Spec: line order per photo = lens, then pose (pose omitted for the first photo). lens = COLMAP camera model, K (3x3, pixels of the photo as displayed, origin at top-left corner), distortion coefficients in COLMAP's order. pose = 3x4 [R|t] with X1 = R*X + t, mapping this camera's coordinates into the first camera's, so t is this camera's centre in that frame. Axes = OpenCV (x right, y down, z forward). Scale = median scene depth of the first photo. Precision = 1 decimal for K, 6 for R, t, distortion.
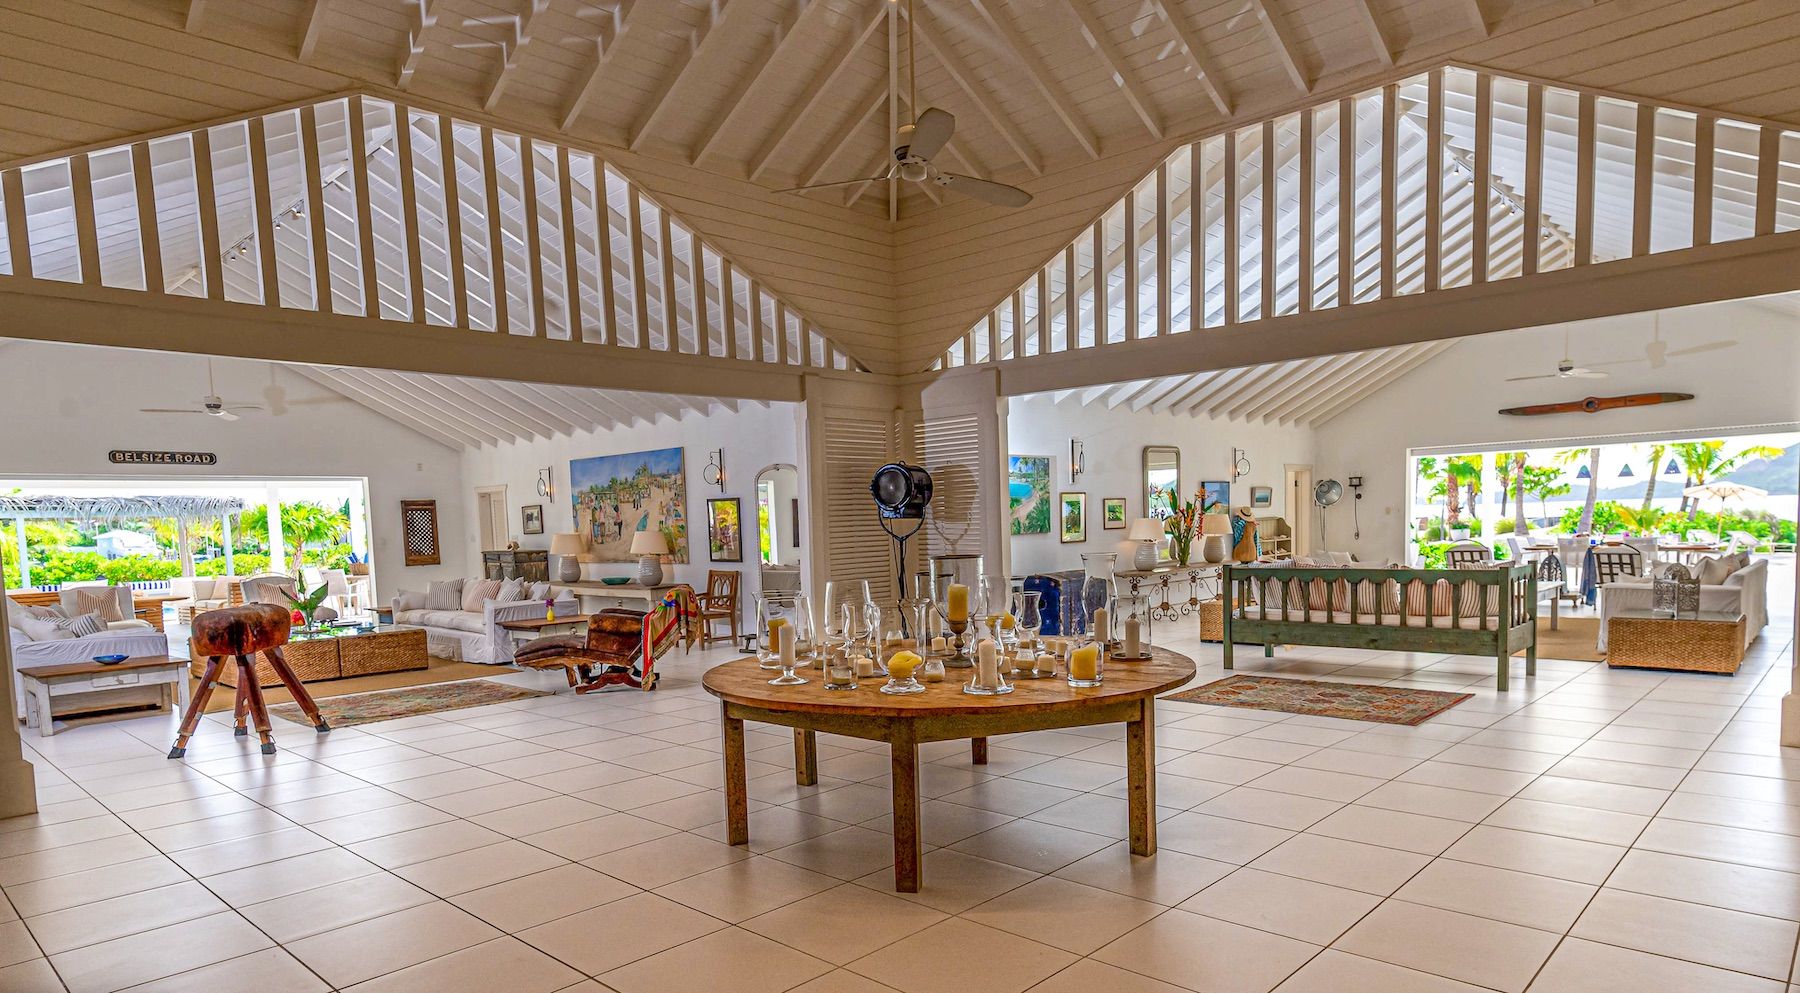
lens RADIAL K [[1043.0, 0, 900.0], [0, 1043.0, 496.5], [0, 0, 1]] dist [-0.002080, -0.000047]
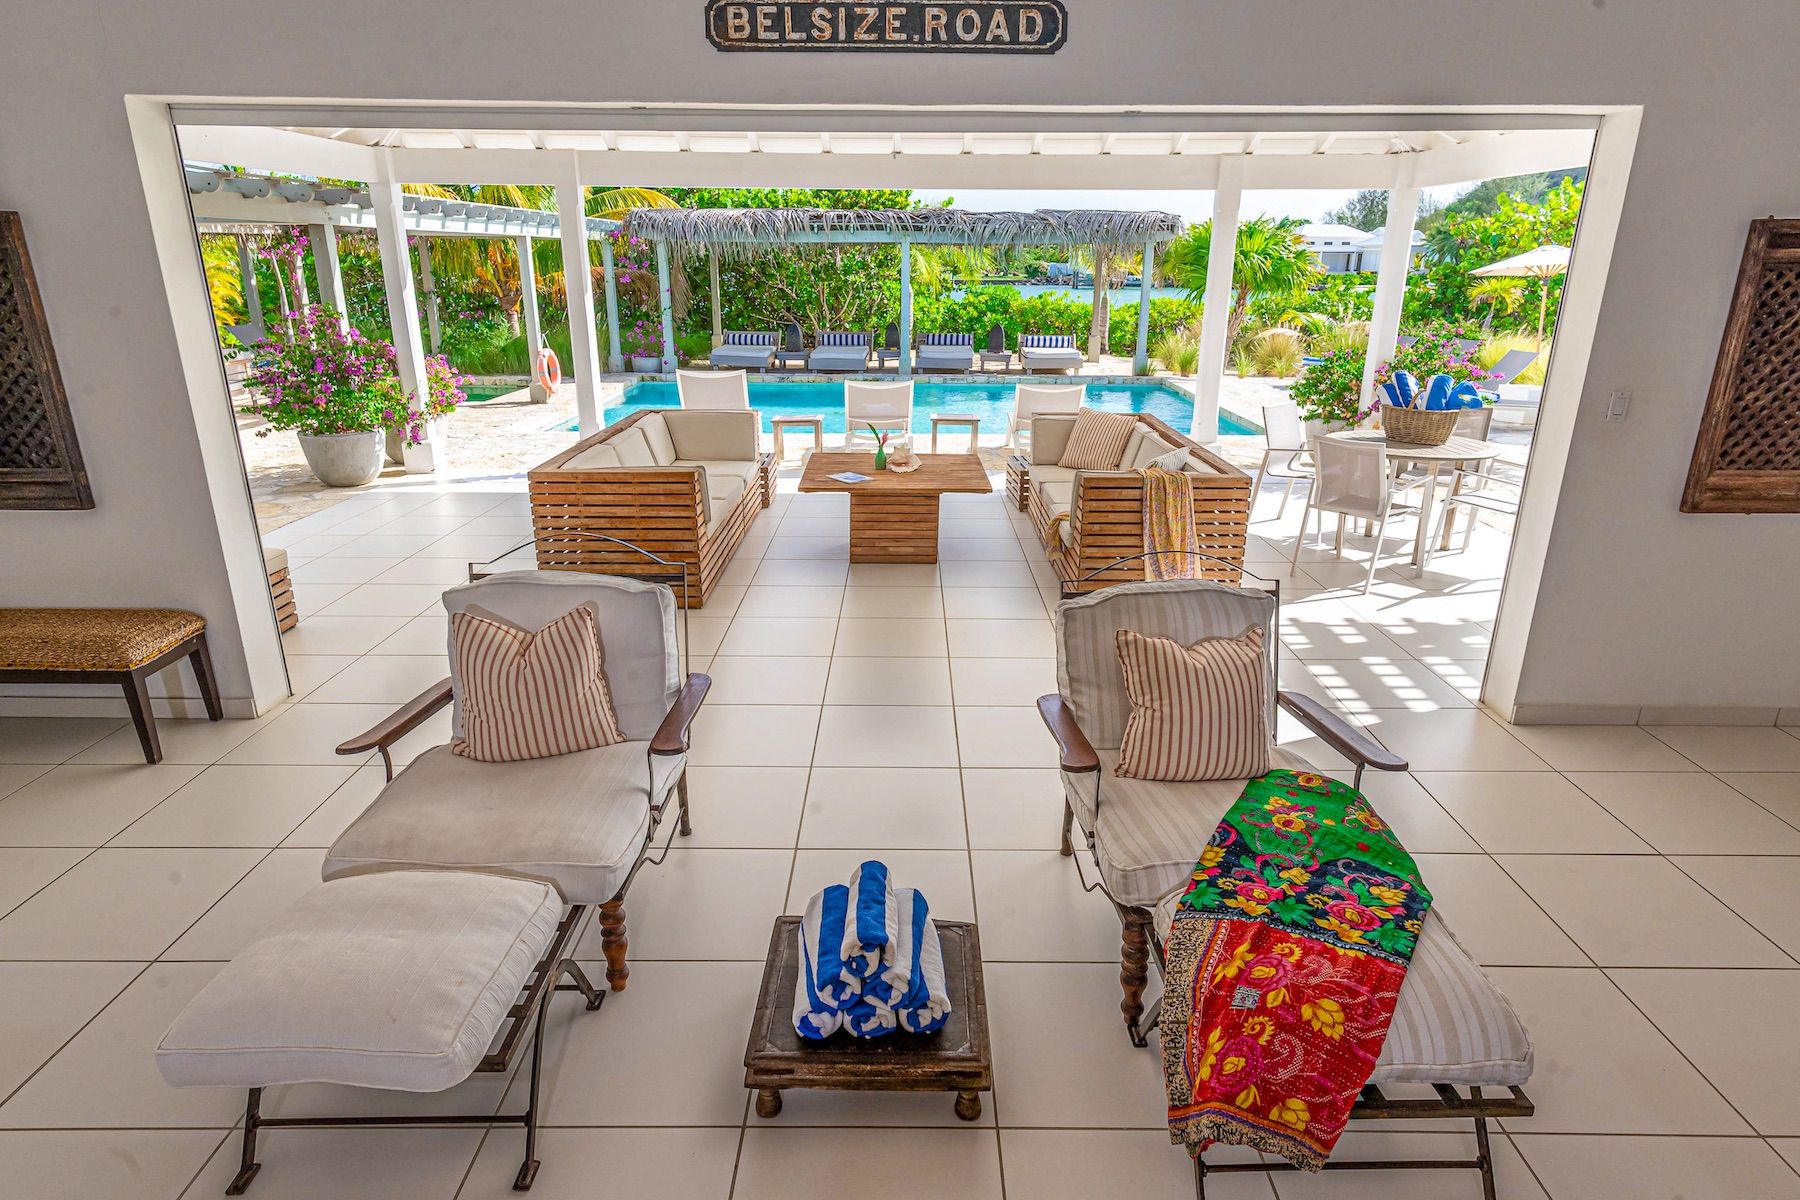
lens RADIAL K [[993.1, 0, 900.0], [0, 993.1, 600.0], [0, 0, 1]] dist [0.003972, 0.000388]
pose [[0.681682, 0.271715, -0.679323, -0.505571], [-0.011634, 0.932392, 0.361263, 0.004977], [0.731556, -0.238363, 0.638756, 0.817947]]
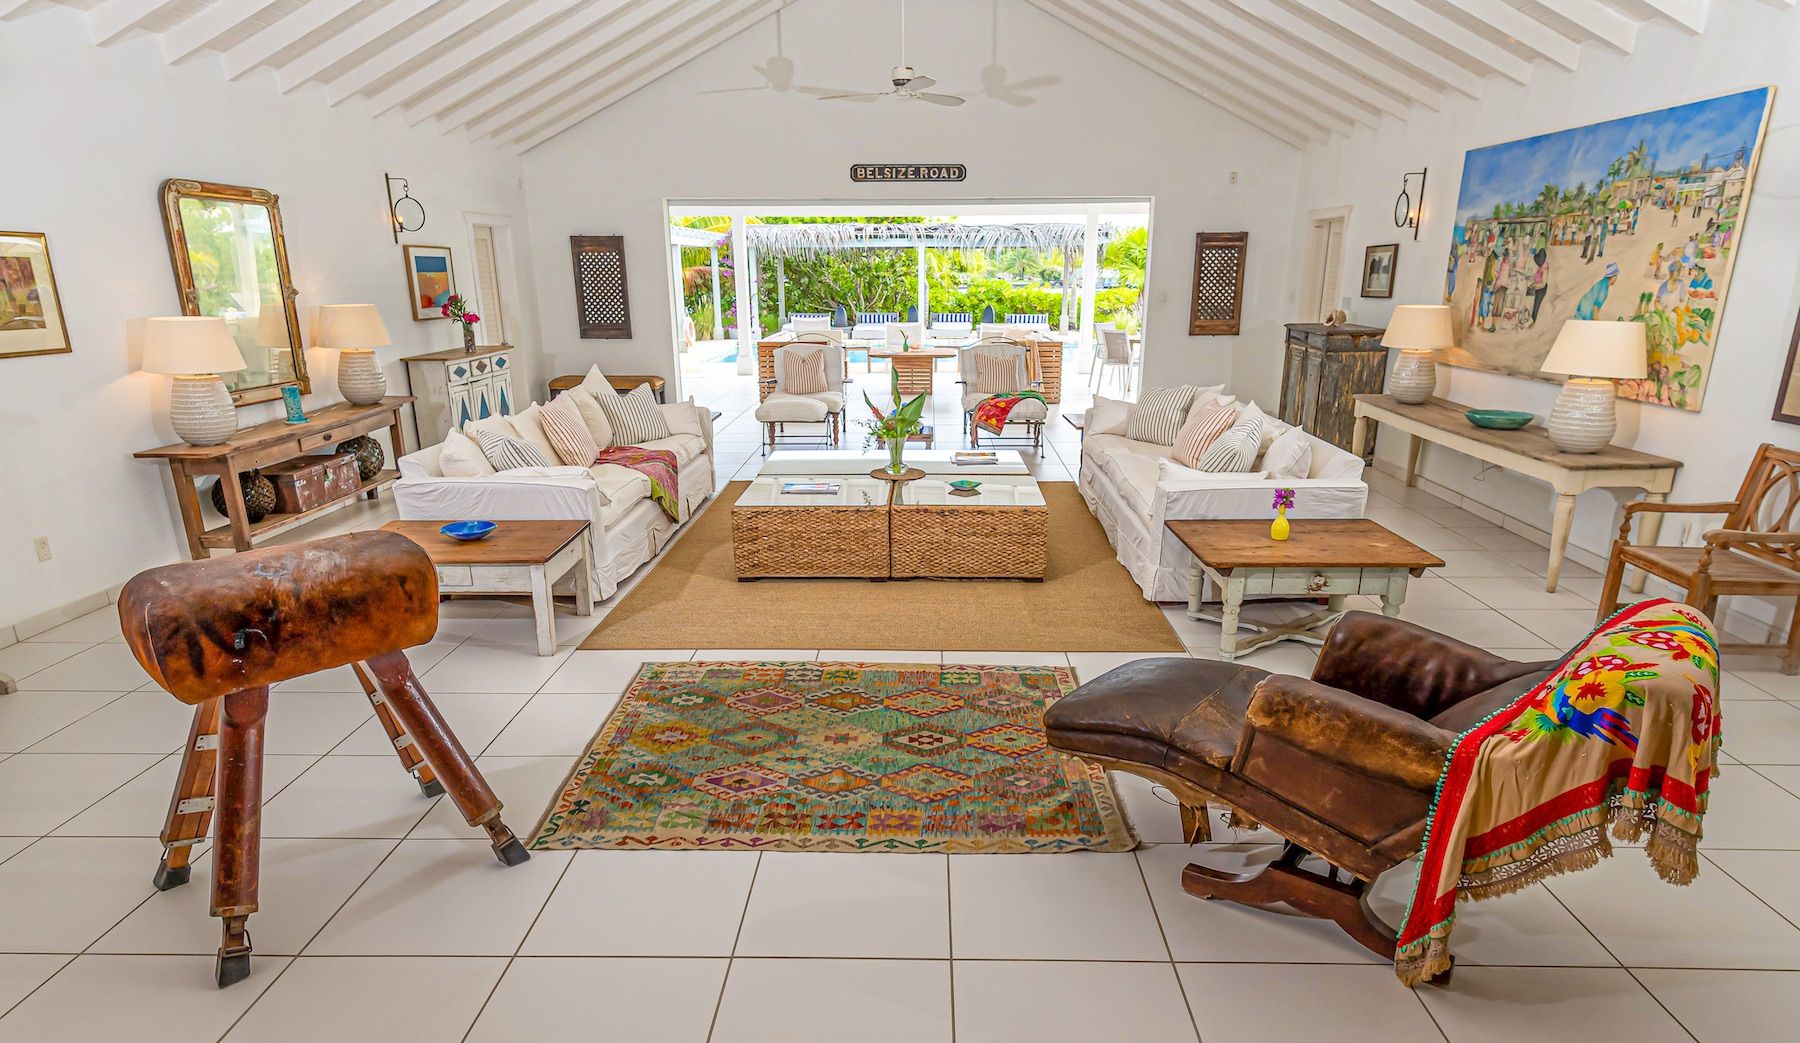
lens RADIAL K [[990.5, 0, 893.7], [0, 990.5, 626.9], [0, 0, 1]] dist [0.001934, 0.001006]
pose [[0.663204, 0.282232, -0.693186, -0.105814], [0.001561, 0.925651, 0.378374, -0.003509], [0.748437, -0.252021, 0.613455, 0.453214]]
